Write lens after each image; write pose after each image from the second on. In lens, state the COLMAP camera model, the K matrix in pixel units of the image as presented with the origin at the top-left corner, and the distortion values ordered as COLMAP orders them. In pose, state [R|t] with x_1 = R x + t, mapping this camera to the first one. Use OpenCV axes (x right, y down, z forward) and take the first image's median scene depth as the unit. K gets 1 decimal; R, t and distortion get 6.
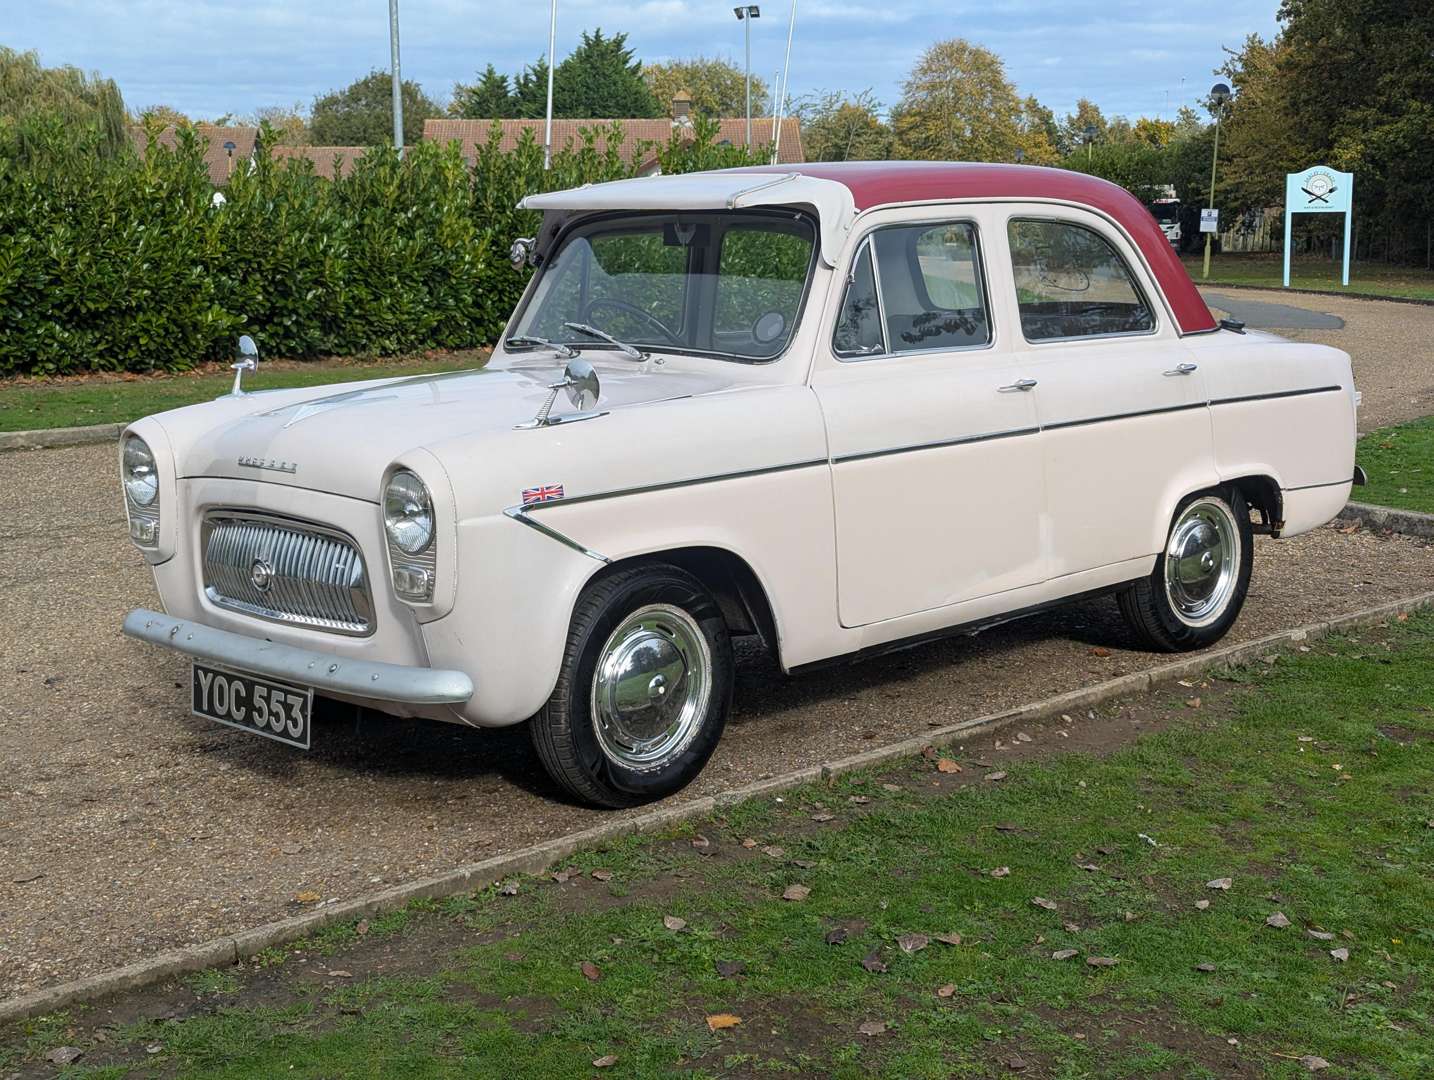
lens RADIAL K [[2012.5, 0, 714.7], [0, 2012.5, 553.9], [0, 0, 1]] dist [0.053745, 0.000000]
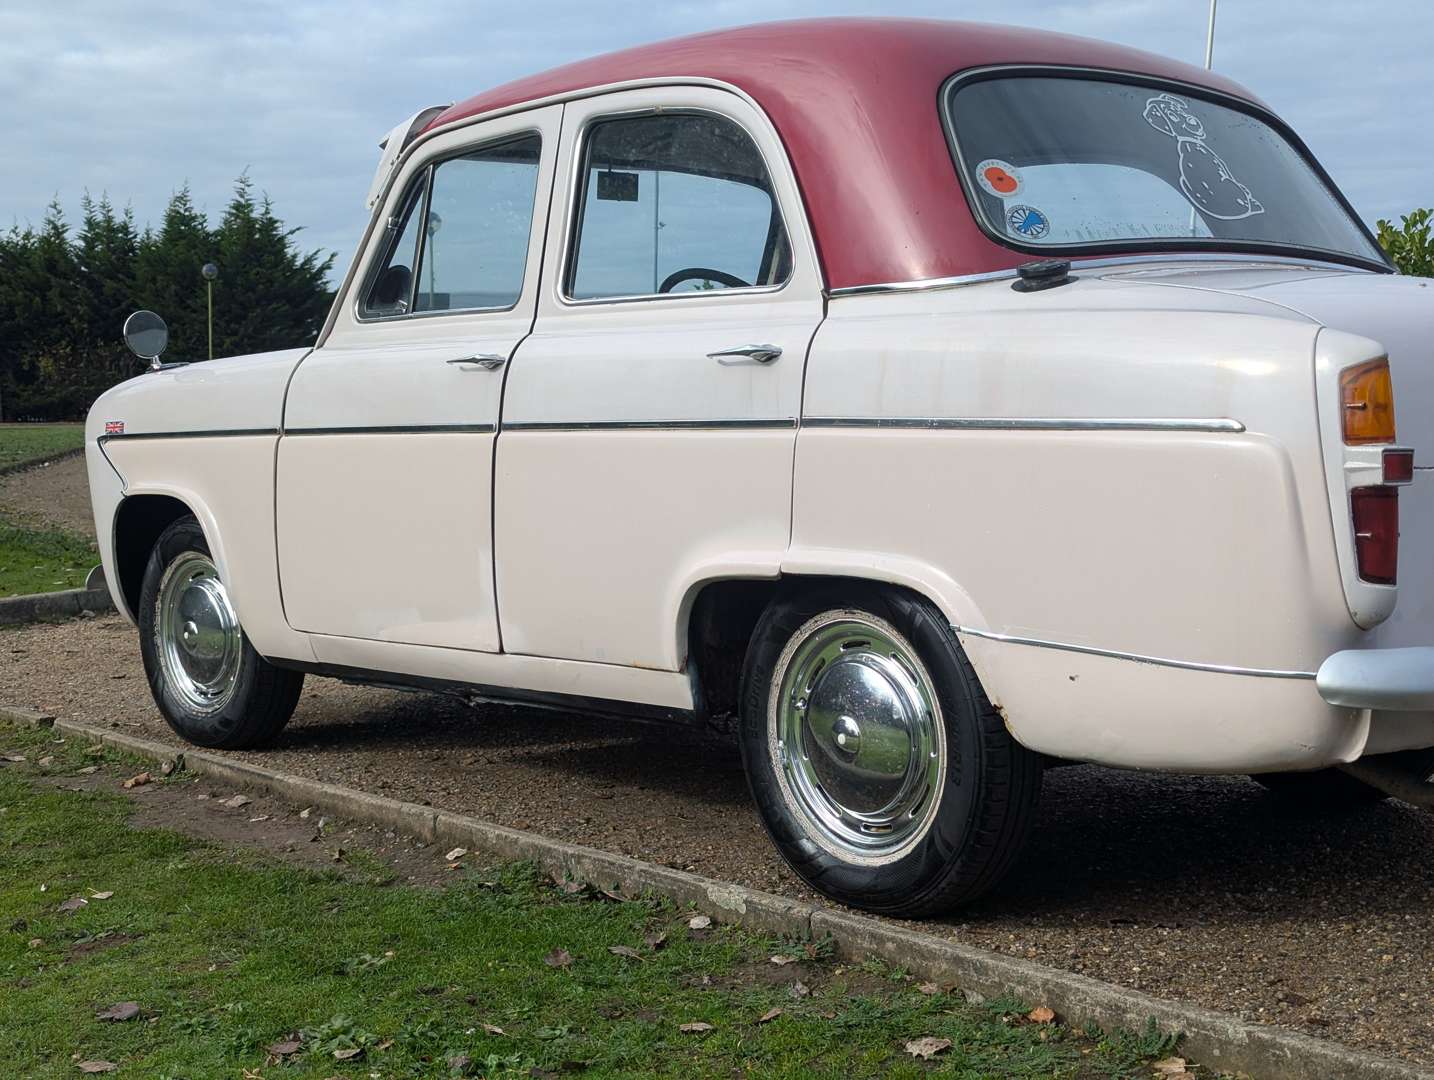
lens RADIAL K [[2012.5, 0, 724.1], [0, 2012.5, 543.3], [0, 0, 1]] dist [0.053745, 0.000000]
pose [[-0.036076, 0.090944, -0.995202, 0.957894], [-0.143984, 0.984987, 0.095229, -0.113288], [0.988922, 0.146729, -0.022440, 1.248272]]
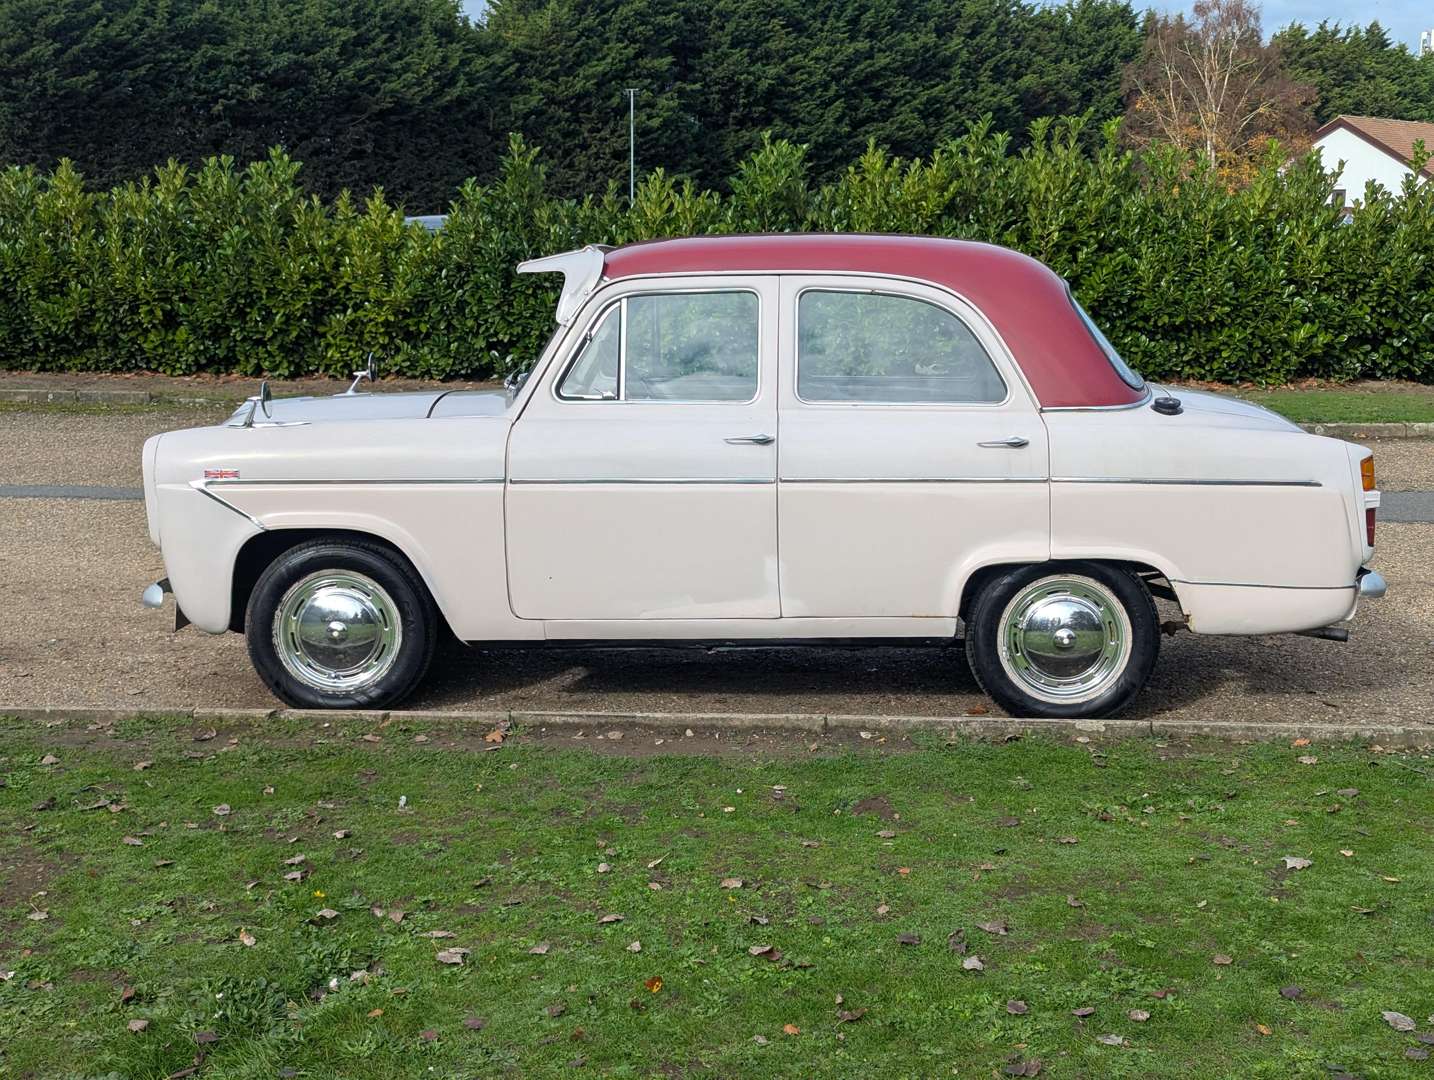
lens RADIAL K [[2012.5, 0, 705.7], [0, 2012.5, 536.9], [0, 0, 1]] dist [0.053745, 0.000000]
pose [[0.689210, 0.128211, -0.713128, 1.055344], [-0.132736, 0.989905, 0.049687, -0.092114], [0.712300, 0.060413, 0.699271, 0.225812]]
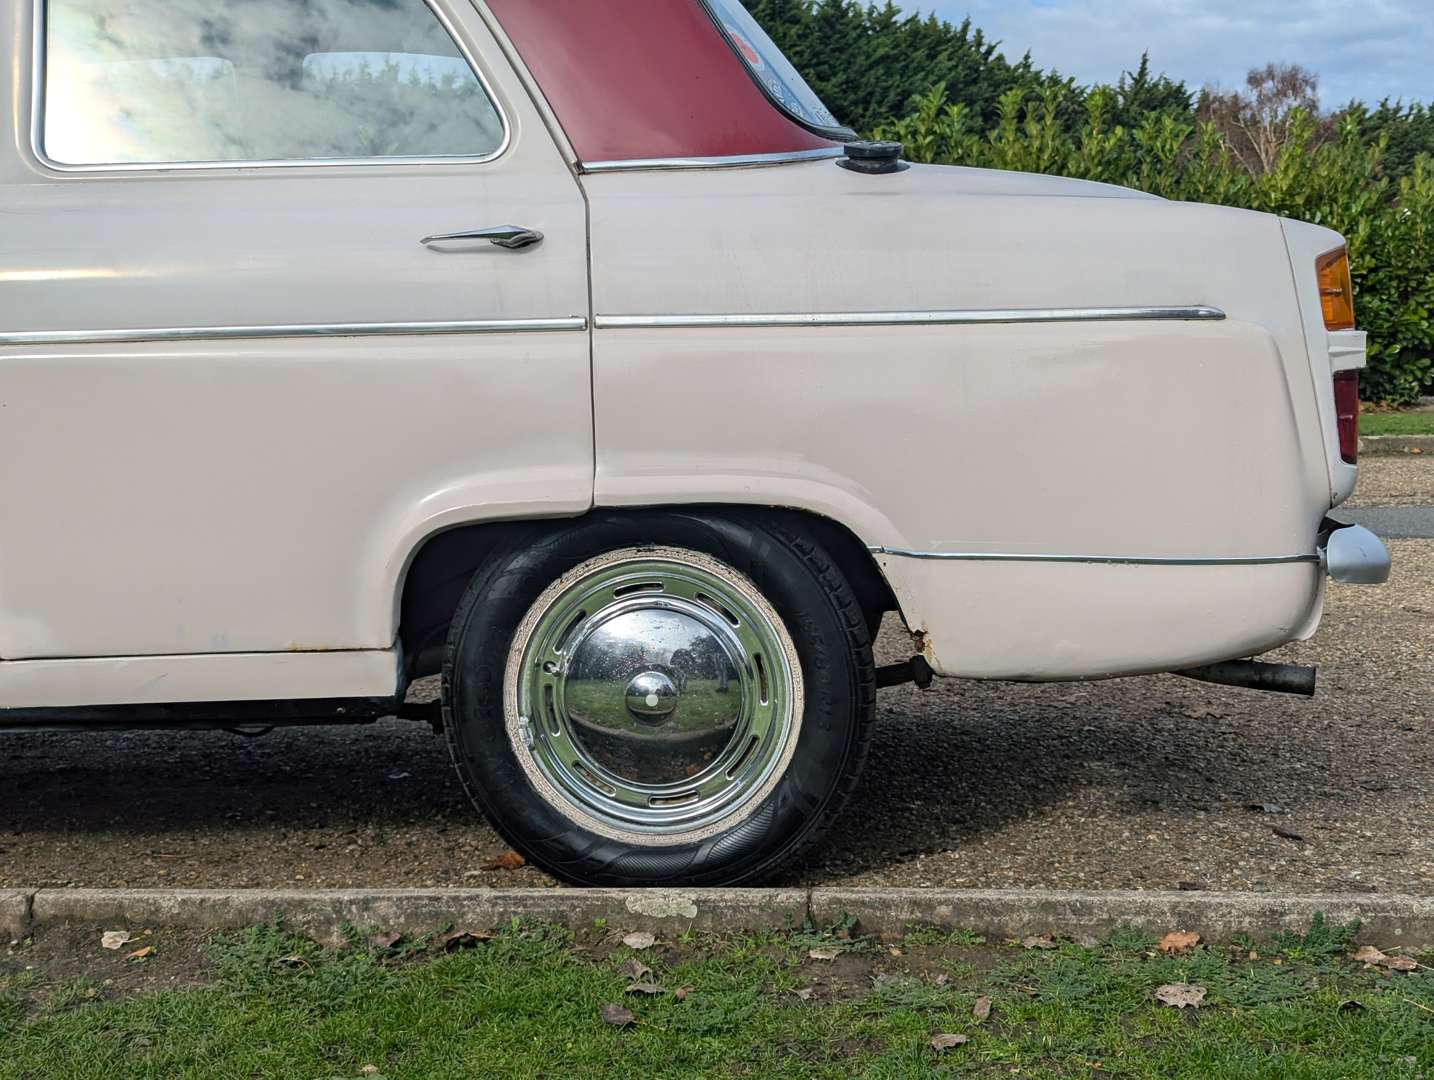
lens RADIAL K [[2012.5, 0, 709.3], [0, 2012.5, 535.5], [0, 0, 1]] dist [0.053745, 0.000000]
pose [[0.665395, 0.075396, -0.742674, 0.728745], [-0.111349, 0.993781, 0.001125, -0.041285], [0.738140, 0.081948, 0.669652, 0.921245]]
